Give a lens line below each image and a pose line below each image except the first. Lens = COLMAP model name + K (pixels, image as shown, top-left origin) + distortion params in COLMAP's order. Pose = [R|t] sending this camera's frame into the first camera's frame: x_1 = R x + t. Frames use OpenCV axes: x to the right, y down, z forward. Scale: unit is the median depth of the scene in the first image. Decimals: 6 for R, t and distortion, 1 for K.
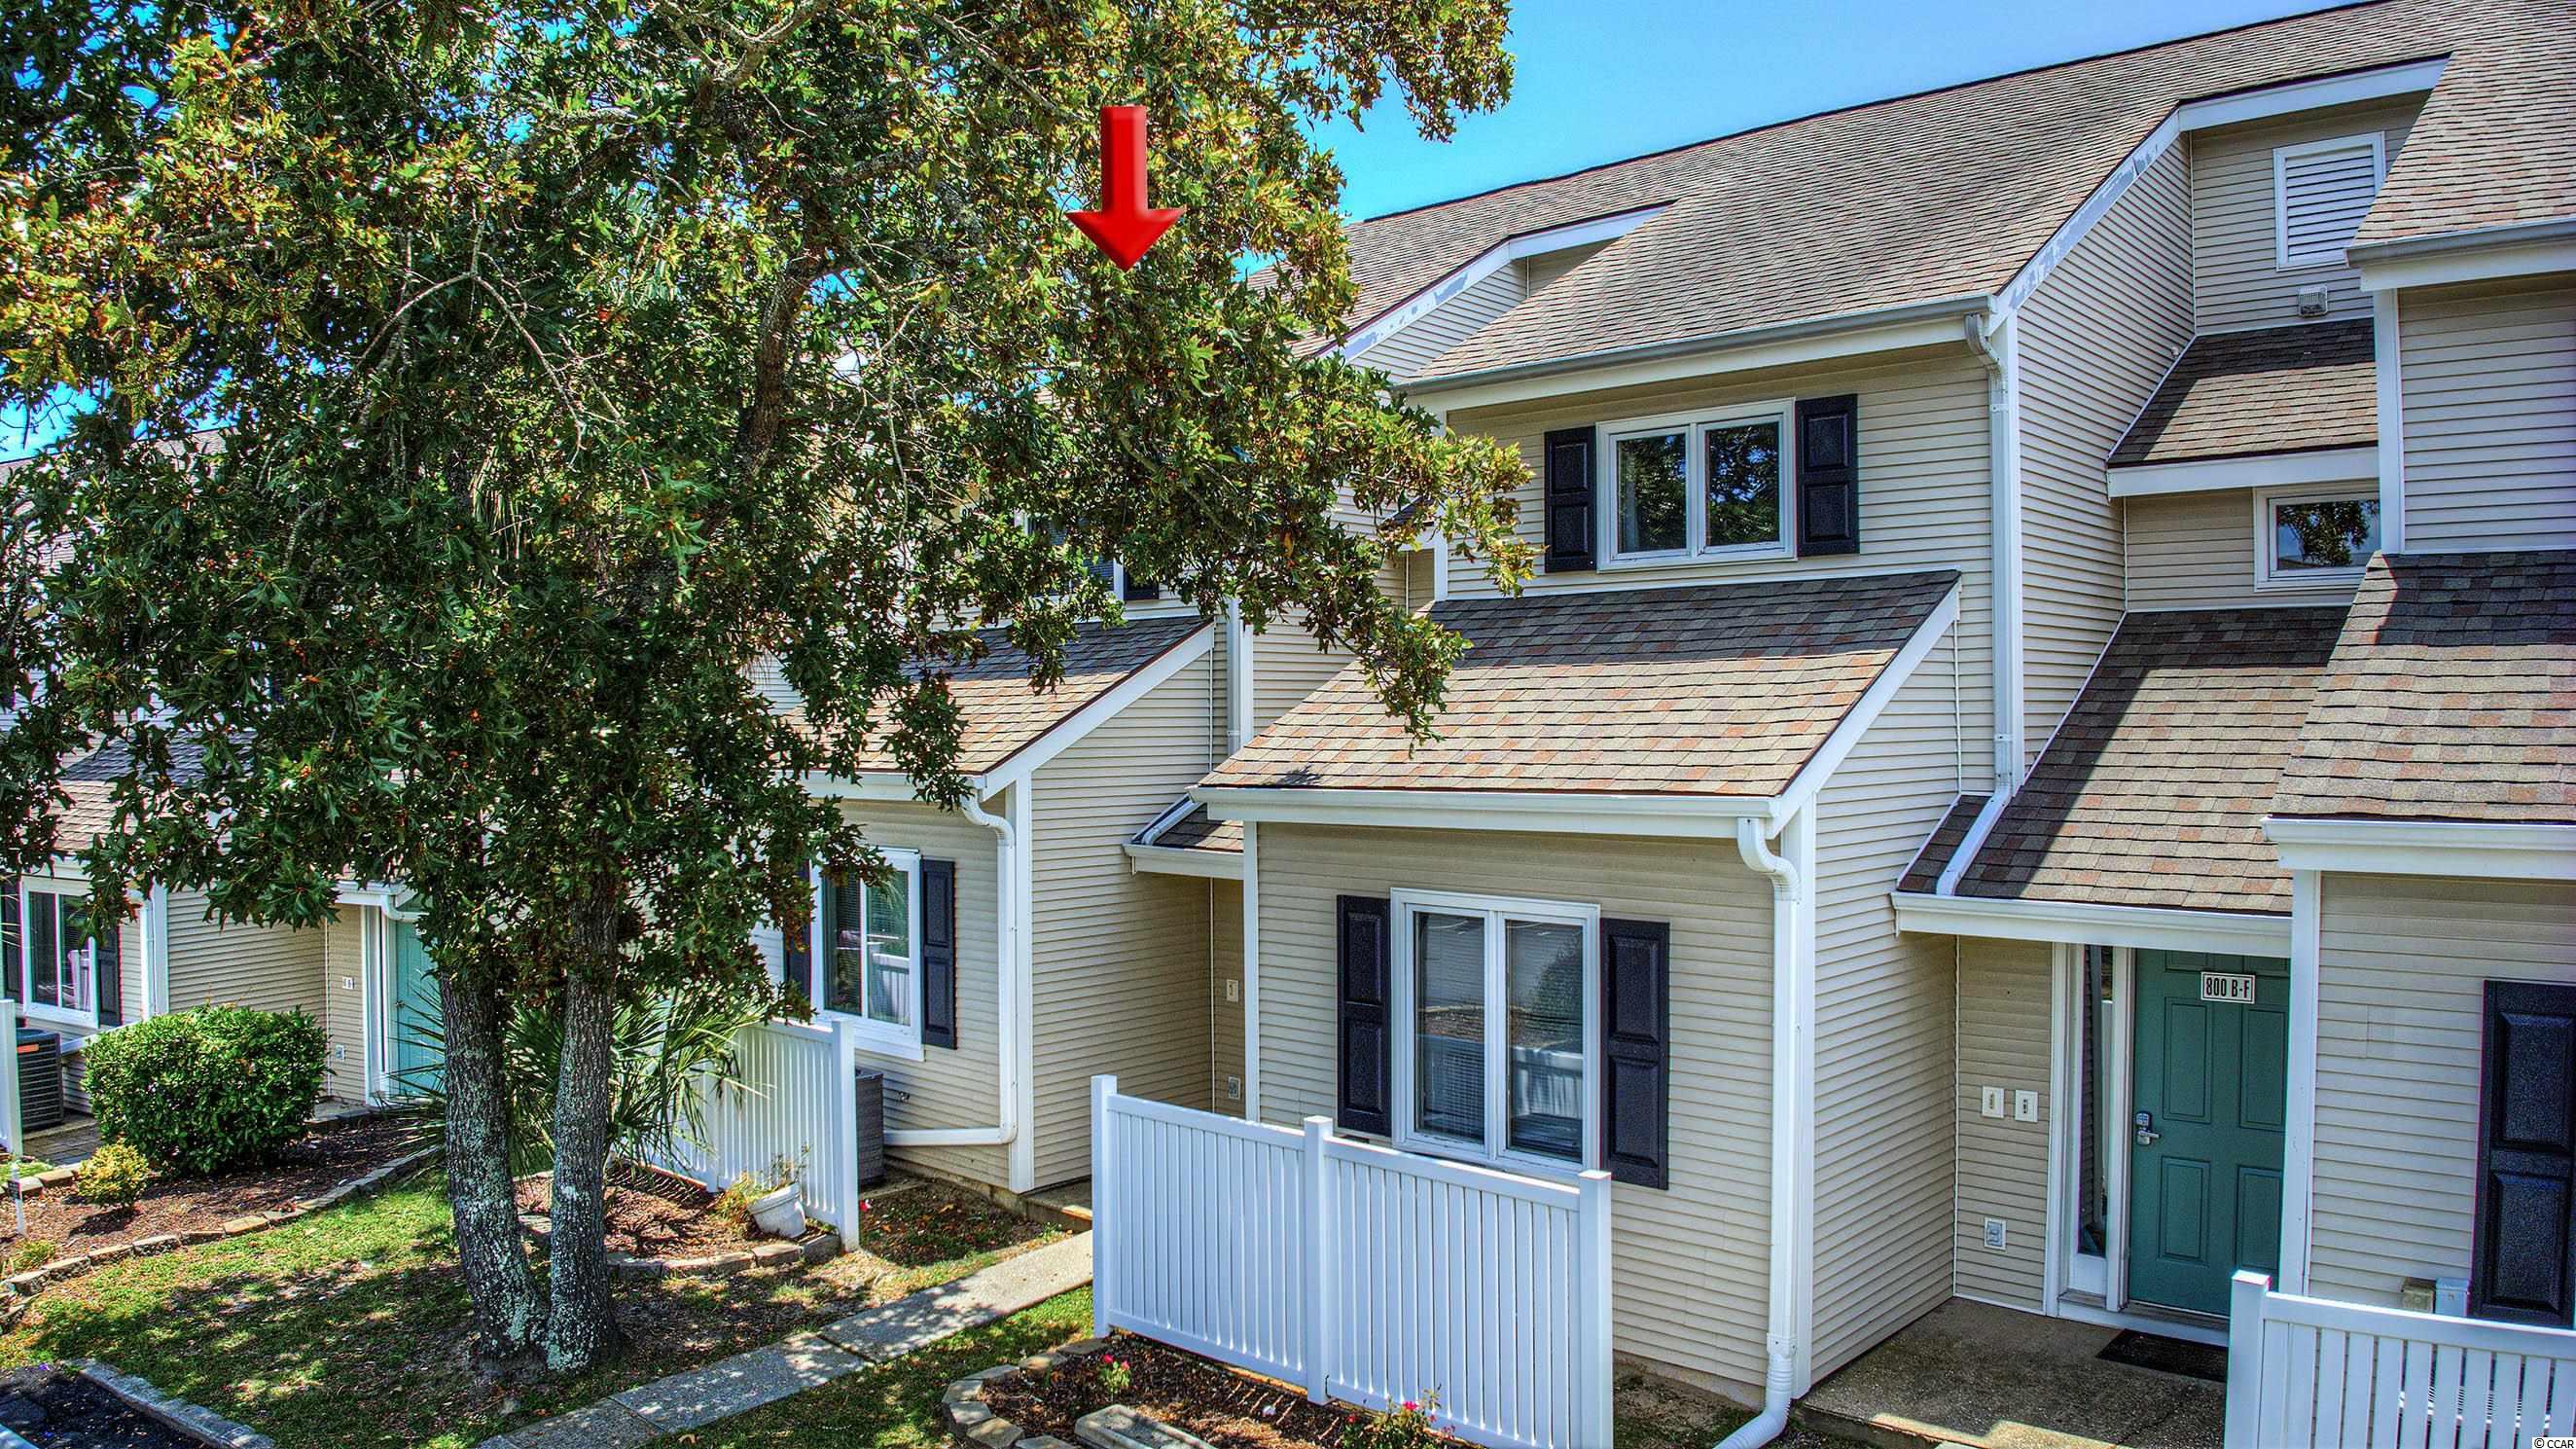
lens RADIAL K [[1810.8, 0, 1270.2], [0, 1810.8, 723.7], [0, 0, 1]] dist [-0.100949, -0.015482]
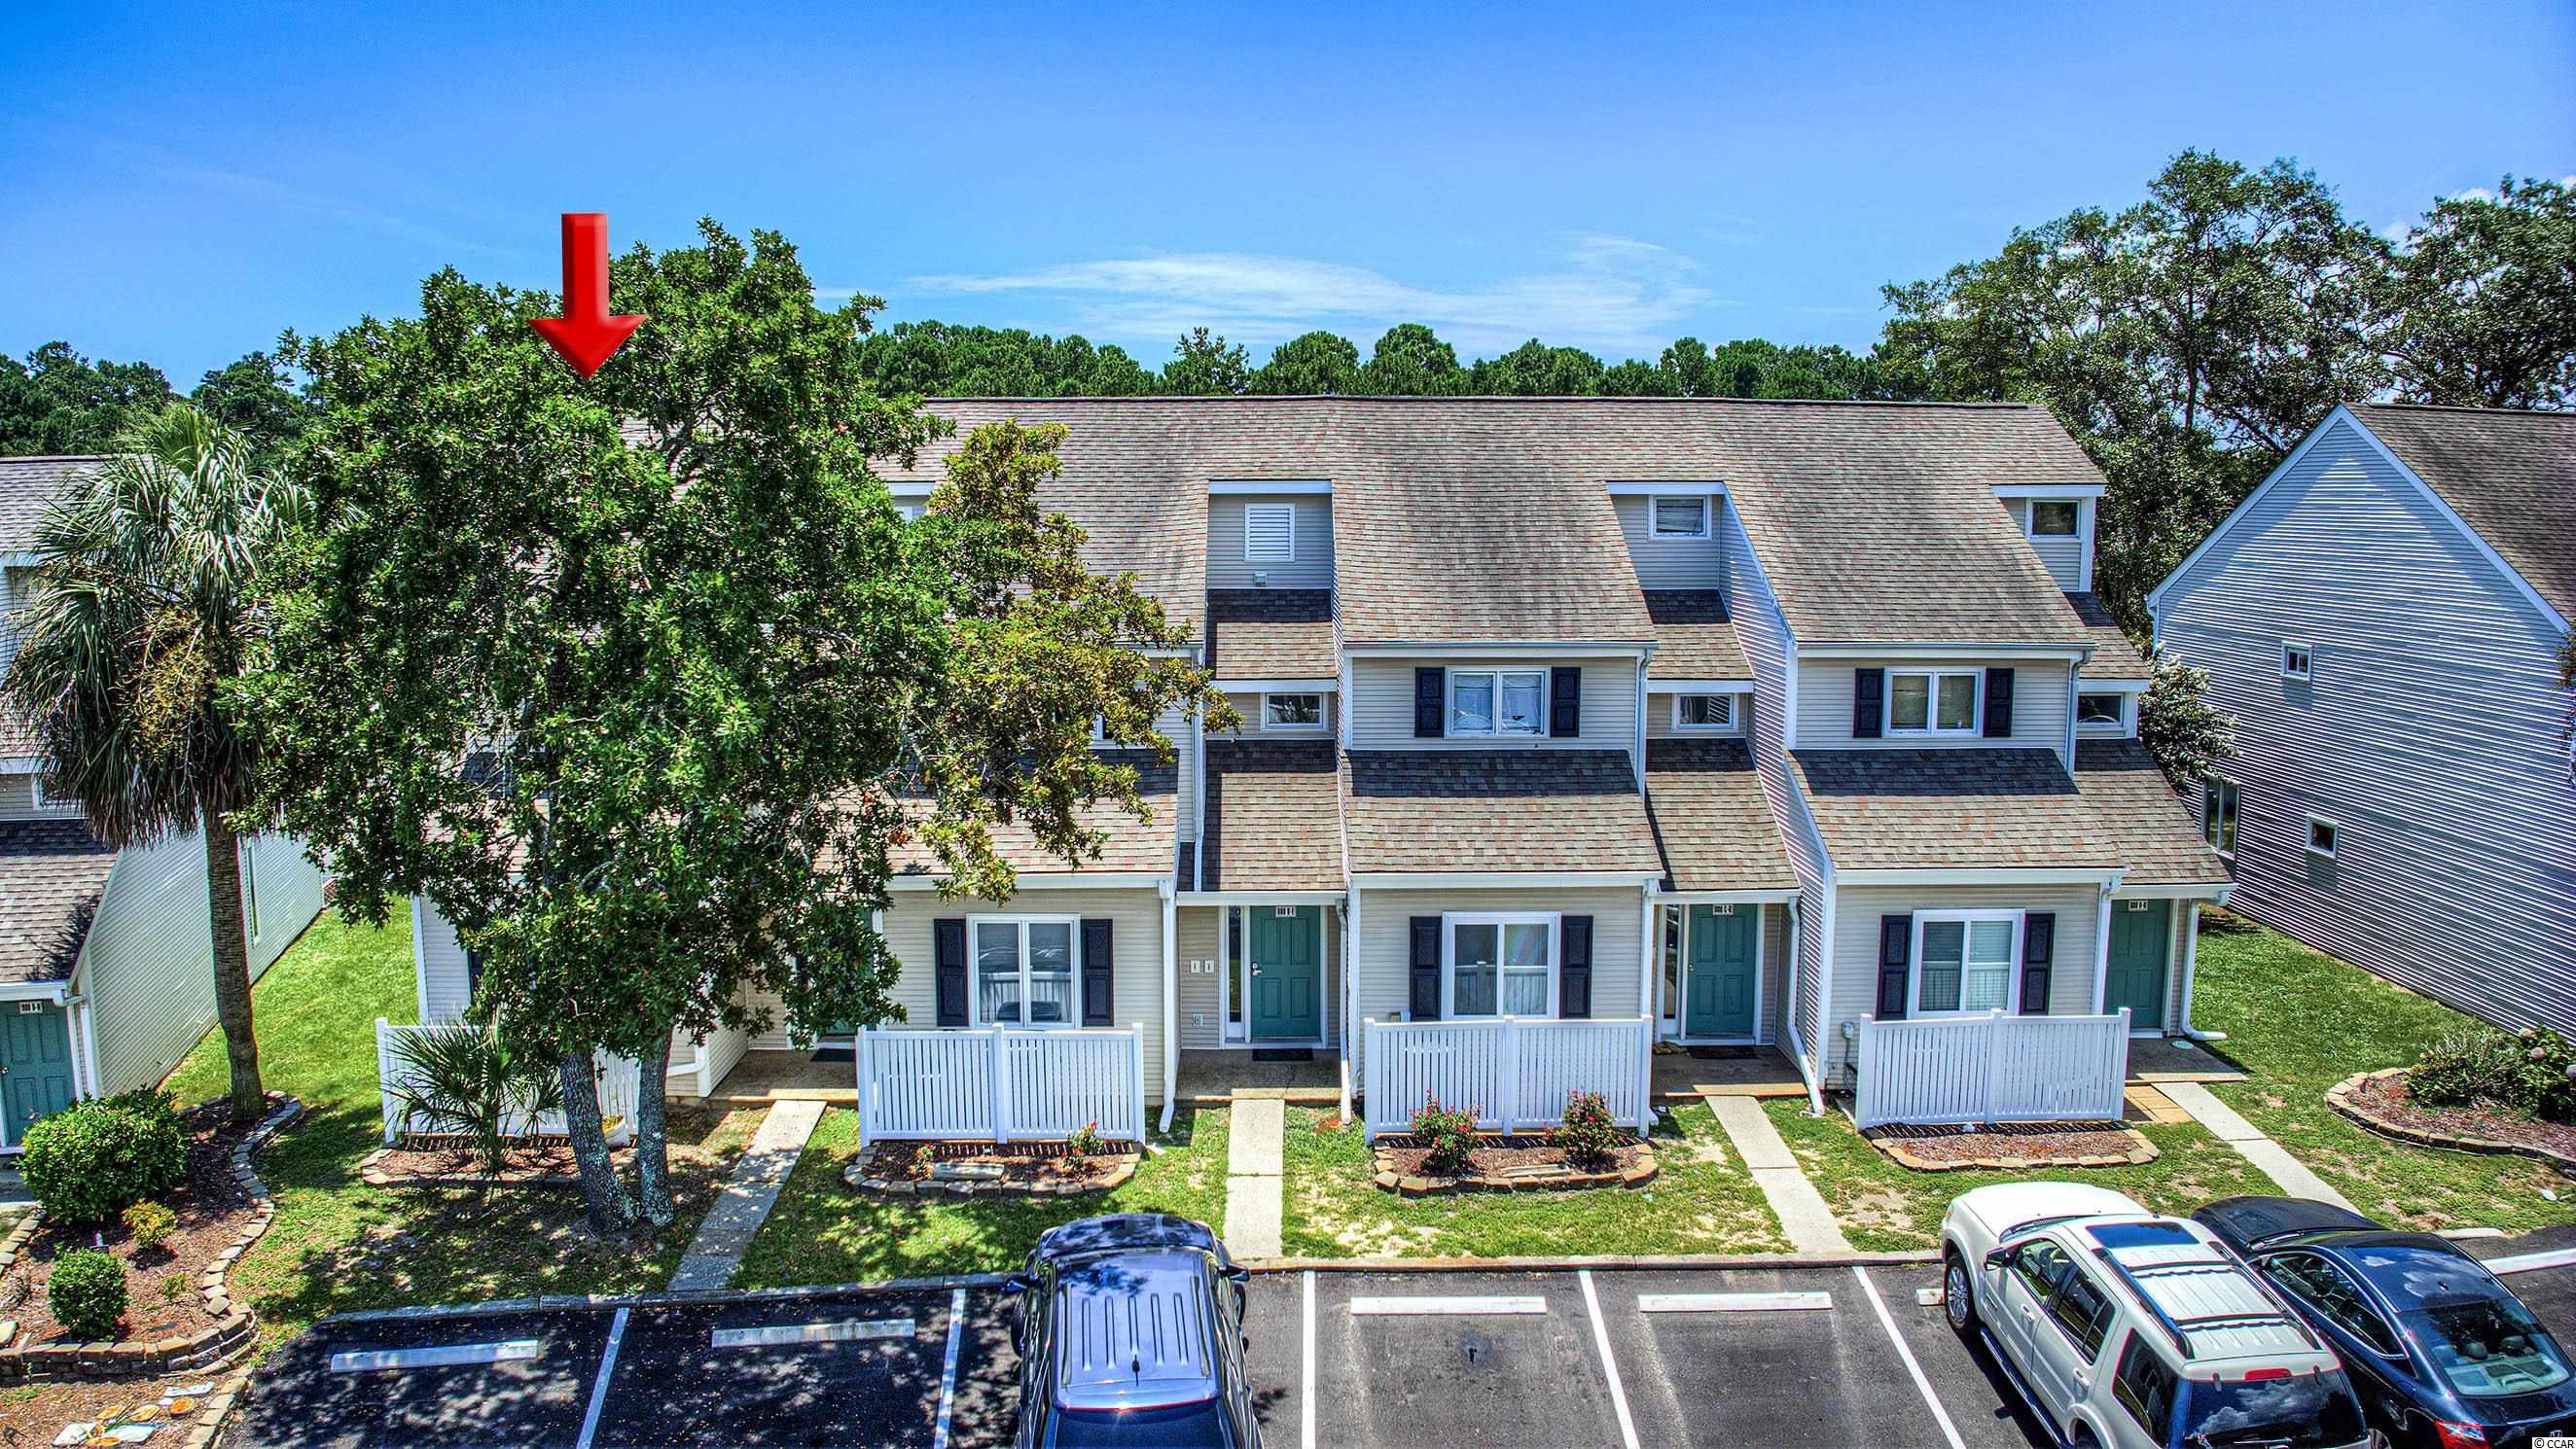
lens RADIAL K [[1810.2, 0, 1276.2], [0, 1810.2, 735.1], [0, 0, 1]] dist [-0.100949, -0.015482]
pose [[0.725211, -0.085363, 0.683215, -1.072497], [-0.000125, 0.992268, 0.124110, -0.372831], [-0.688527, -0.090091, 0.719593, -0.753685]]
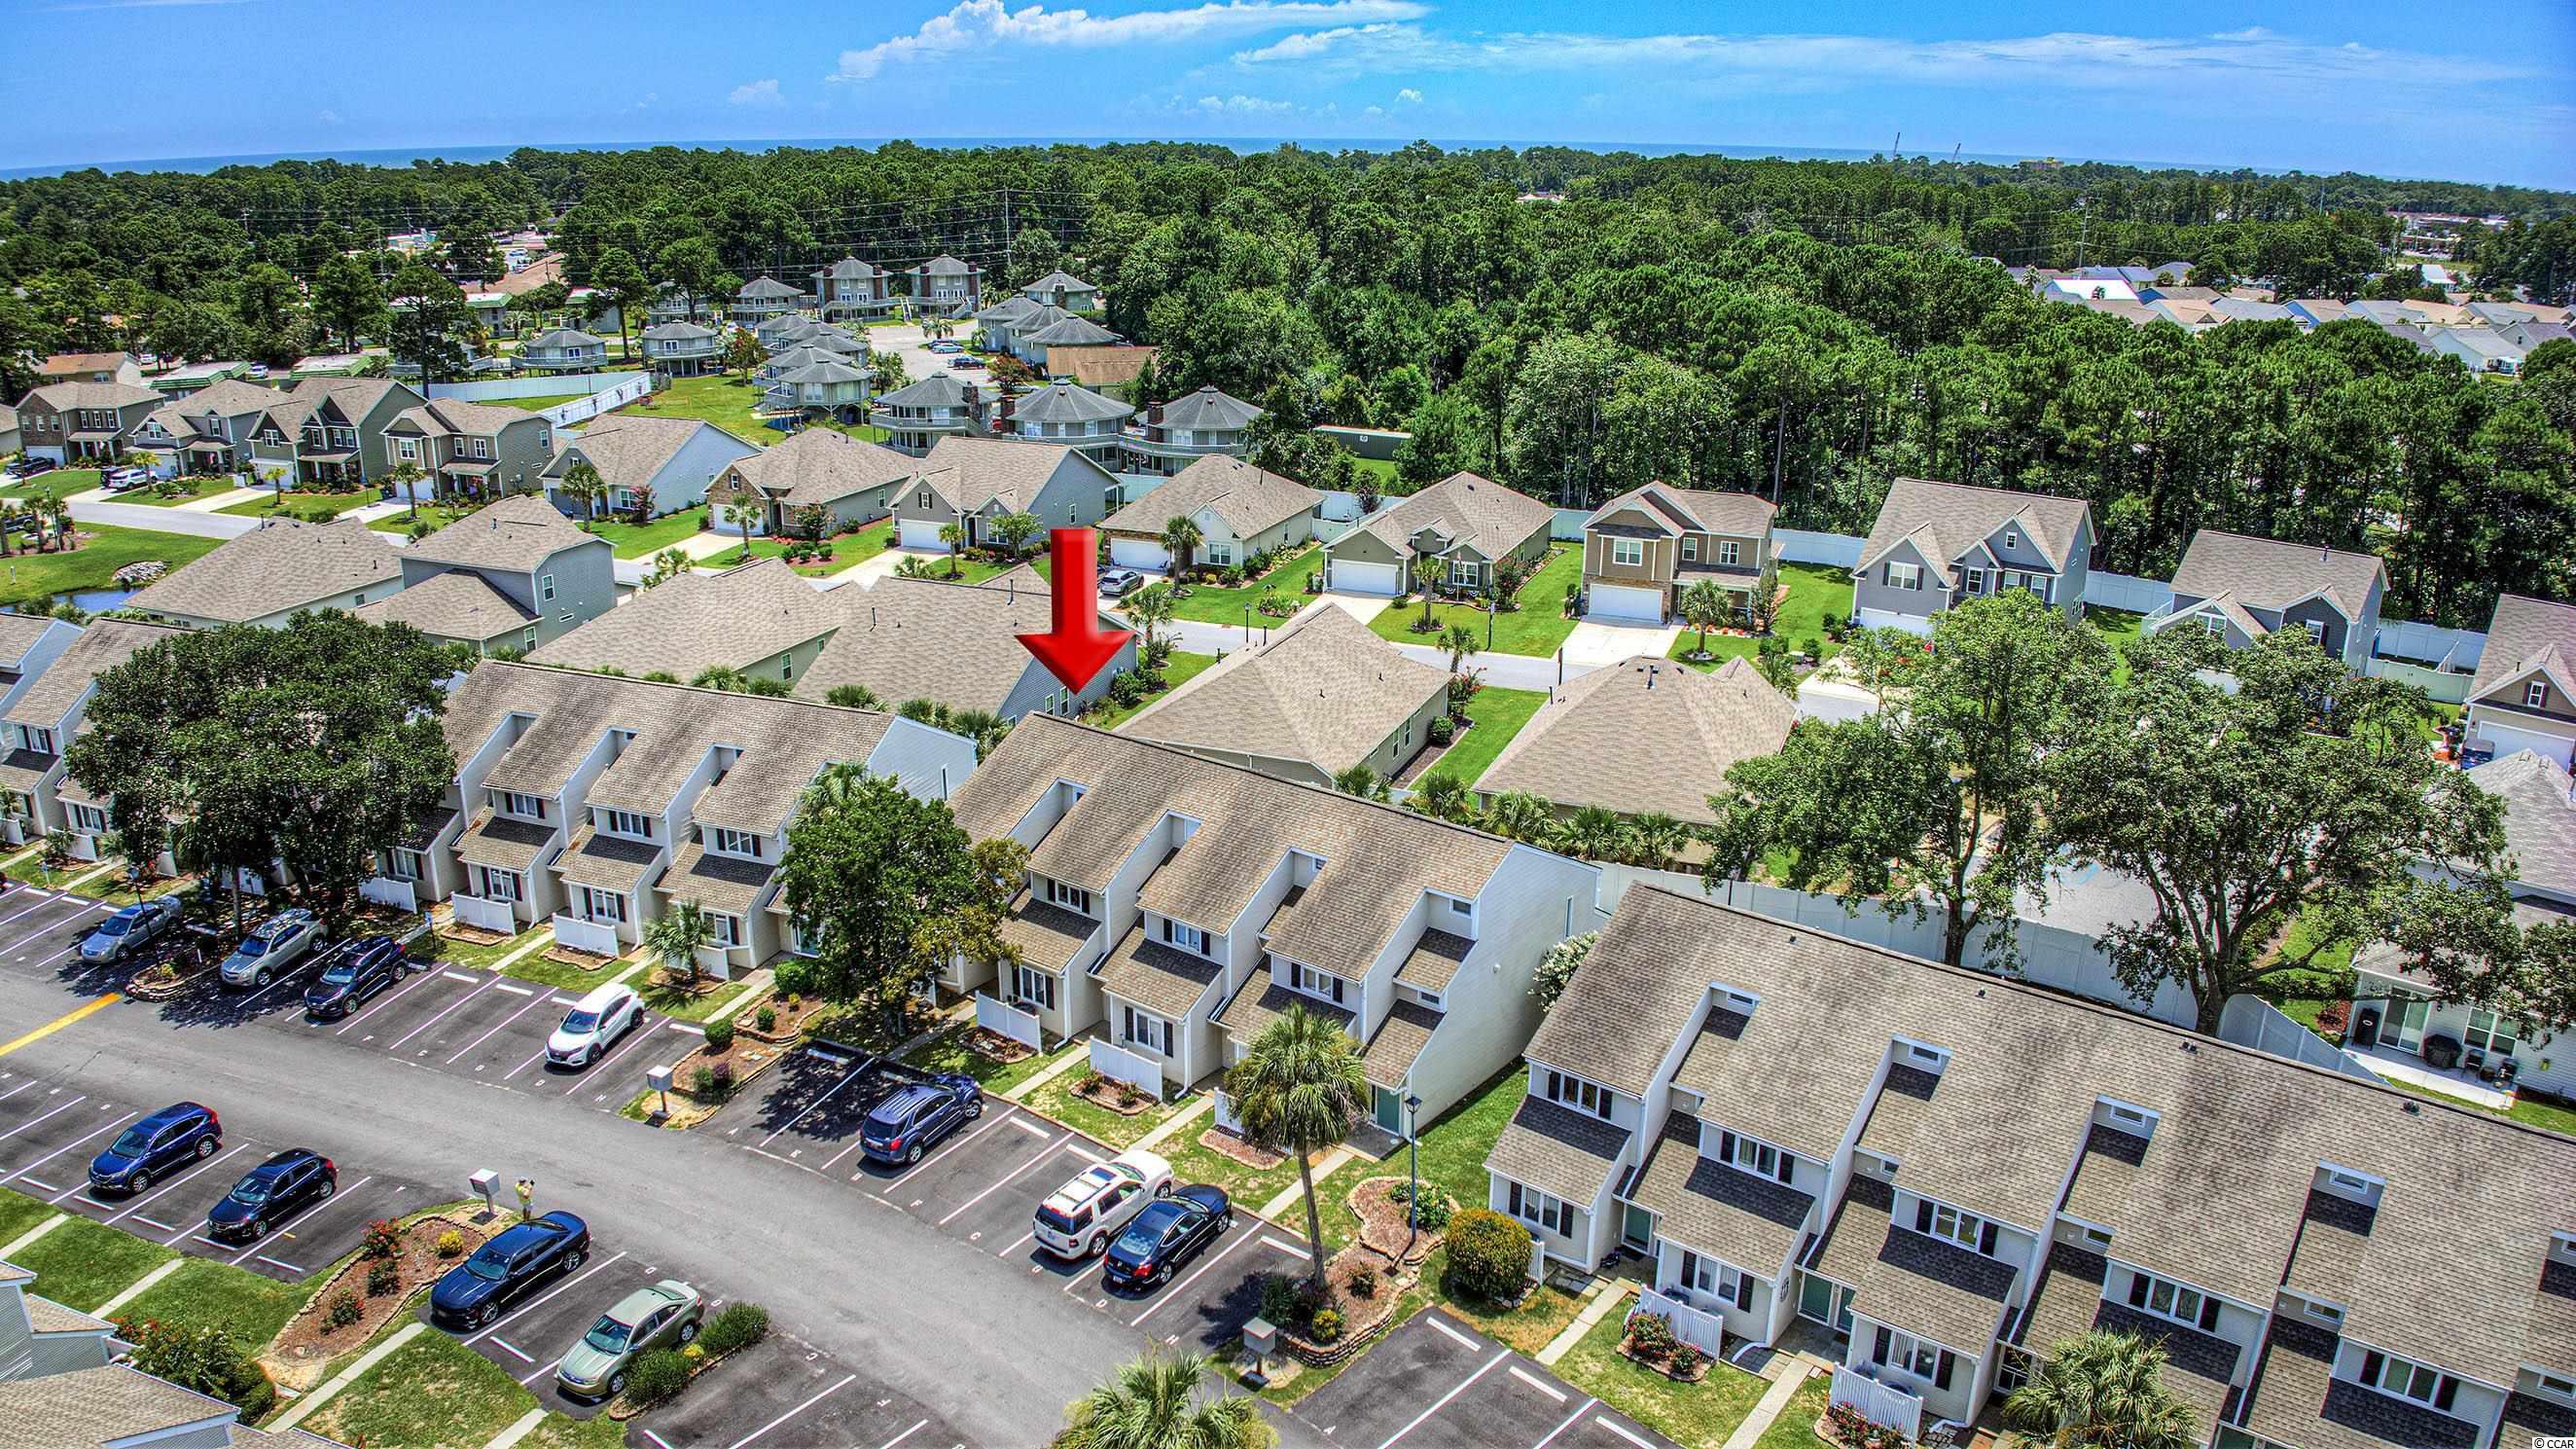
lens RADIAL K [[1810.8, 0, 1279.9], [0, 1810.8, 733.4], [0, 0, 1]] dist [-0.100949, -0.015482]
pose [[0.995986, -0.017417, 0.087799, 0.440358], [-0.011044, 0.949482, 0.313628, -2.705871], [-0.088826, -0.313339, 0.945478, -4.920992]]
